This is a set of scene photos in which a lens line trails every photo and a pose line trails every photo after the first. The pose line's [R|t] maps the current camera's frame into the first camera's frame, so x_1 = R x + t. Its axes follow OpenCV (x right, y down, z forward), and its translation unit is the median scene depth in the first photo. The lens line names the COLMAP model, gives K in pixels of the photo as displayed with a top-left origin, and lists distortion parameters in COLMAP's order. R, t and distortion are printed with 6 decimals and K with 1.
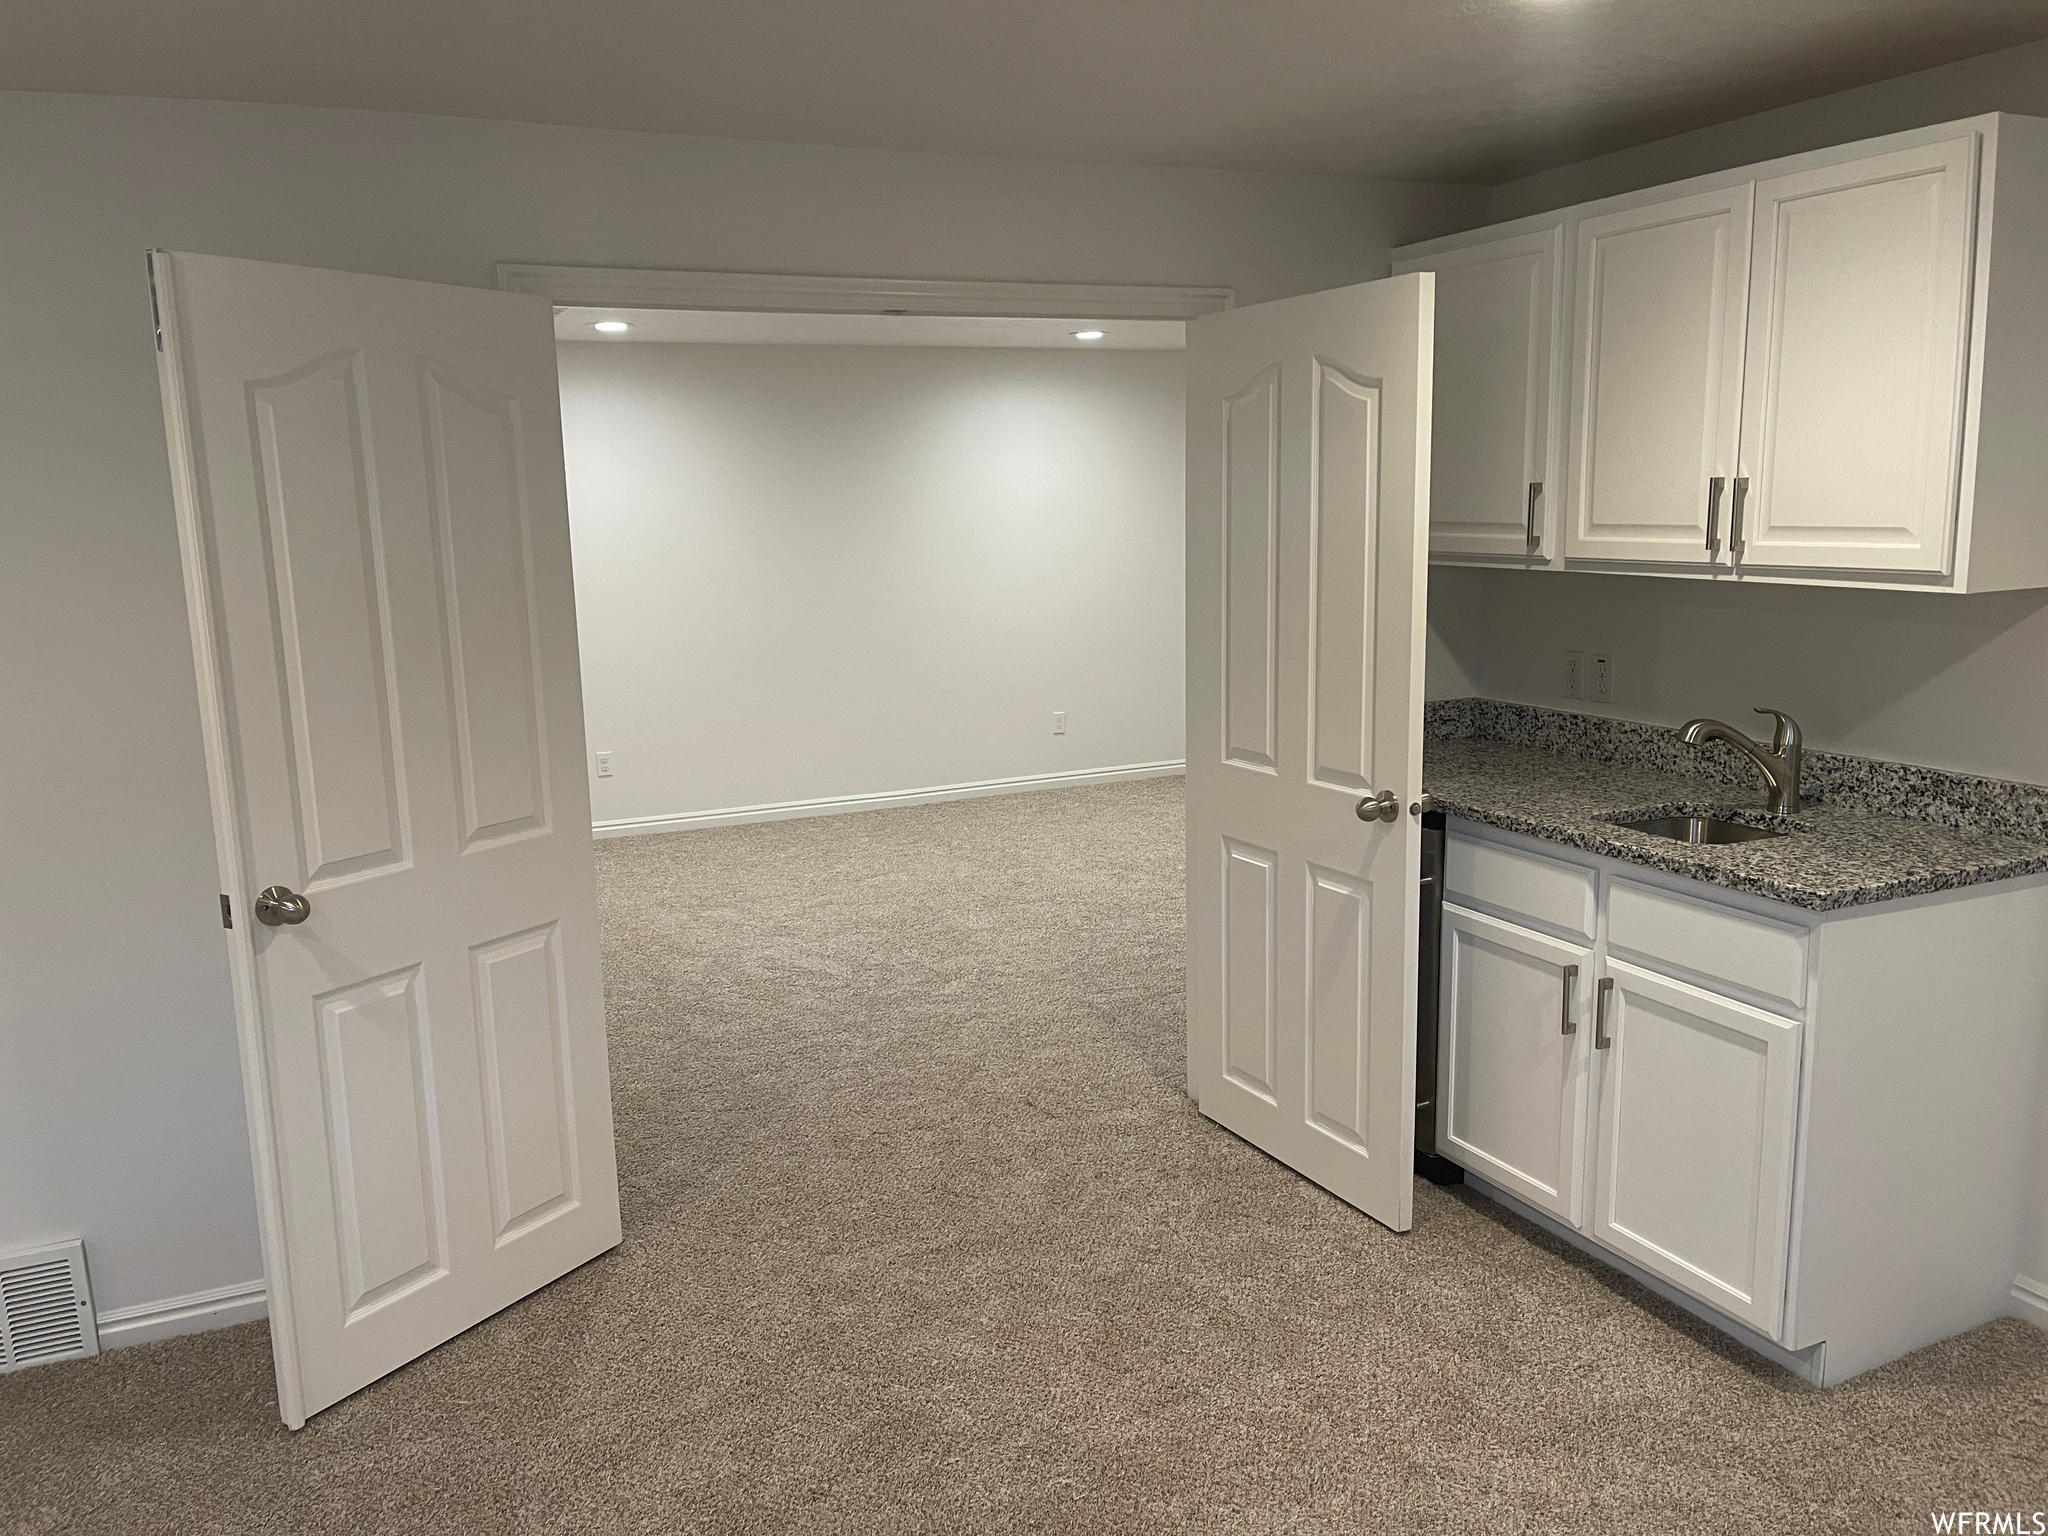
lens RADIAL K [[1551.4, 0, 1021.1], [0, 1551.4, 769.1], [0, 0, 1]] dist [0.075846, -0.089285]
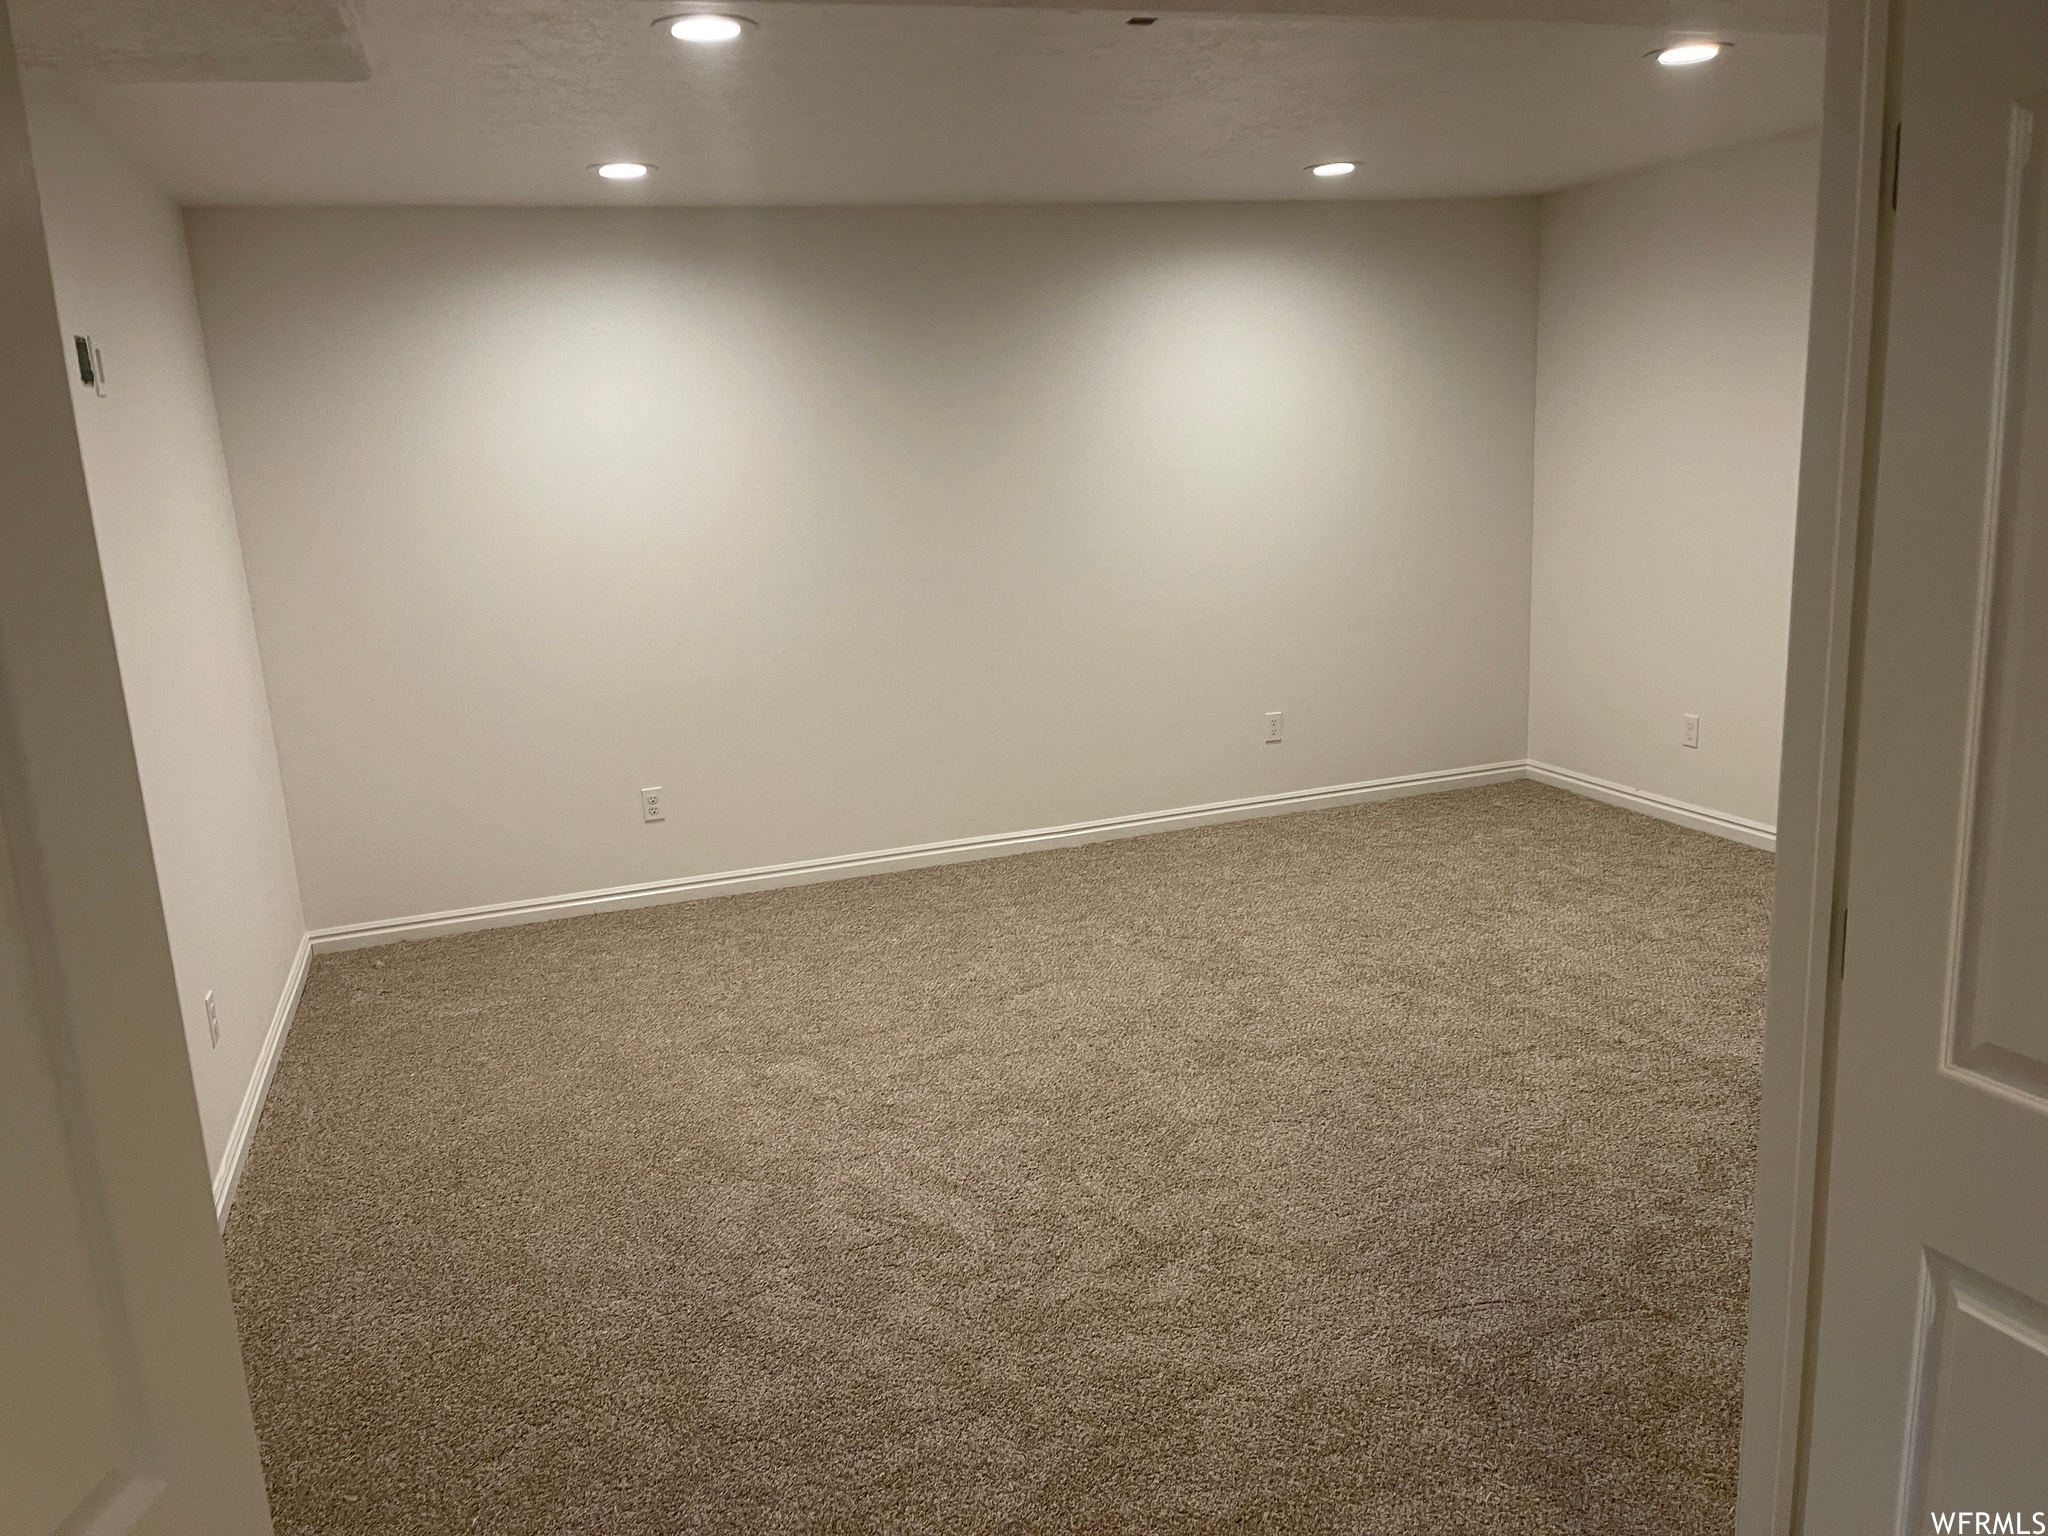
lens RADIAL K [[1551.4, 0, 1003.6], [0, 1551.4, 757.1], [0, 0, 1]] dist [0.075846, -0.089285]
pose [[0.994816, -0.008296, -0.101349, -0.039549], [0.012226, 0.999194, 0.038221, -0.064691], [0.100950, -0.039262, 0.994116, 0.377097]]
